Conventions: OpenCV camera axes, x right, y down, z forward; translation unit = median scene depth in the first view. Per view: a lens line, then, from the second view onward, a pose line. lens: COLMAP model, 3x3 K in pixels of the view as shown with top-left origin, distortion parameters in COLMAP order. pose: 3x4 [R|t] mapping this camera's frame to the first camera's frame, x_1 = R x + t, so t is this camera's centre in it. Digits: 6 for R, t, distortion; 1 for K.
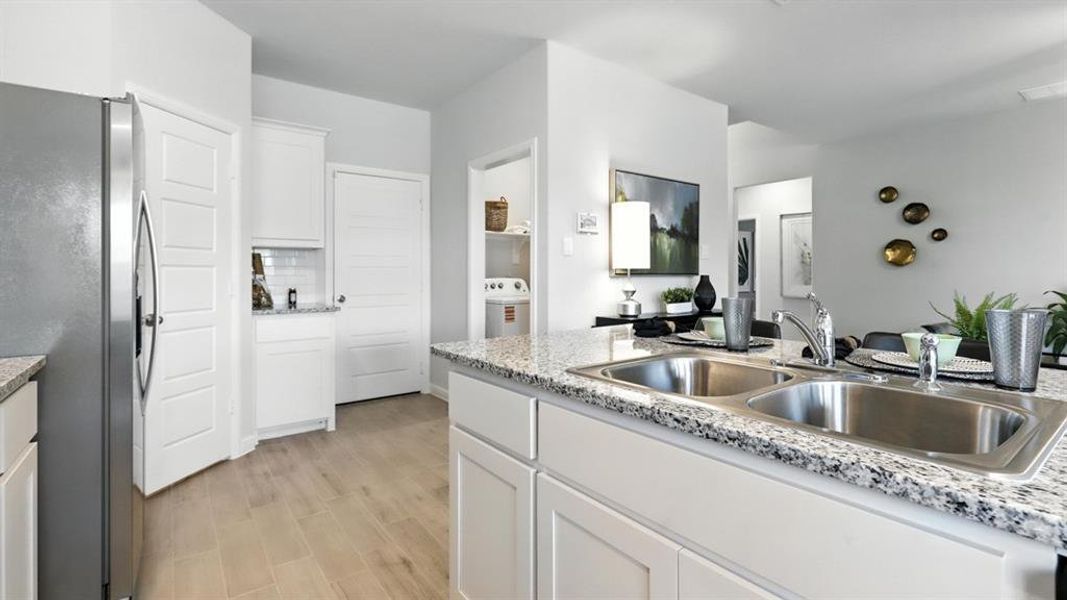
lens RADIAL K [[485.1, 0, 534.7], [0, 485.1, 293.5], [0, 0, 1]] dist [0.000469, 0.000221]
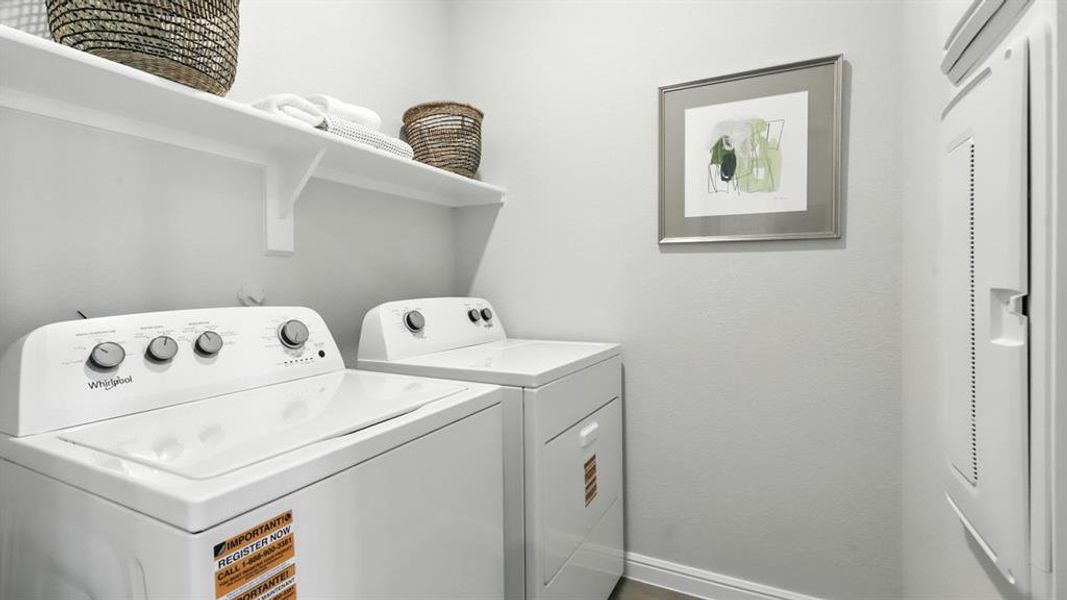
lens RADIAL K [[485.1, 0, 534.7], [0, 485.1, 293.5], [0, 0, 1]] dist [0.000469, 0.000221]
pose [[0.892636, -0.014104, 0.450557, -0.036113], [0.019251, 0.999791, -0.006843, -0.034065], [-0.450367, 0.014783, 0.892721, 0.723208]]
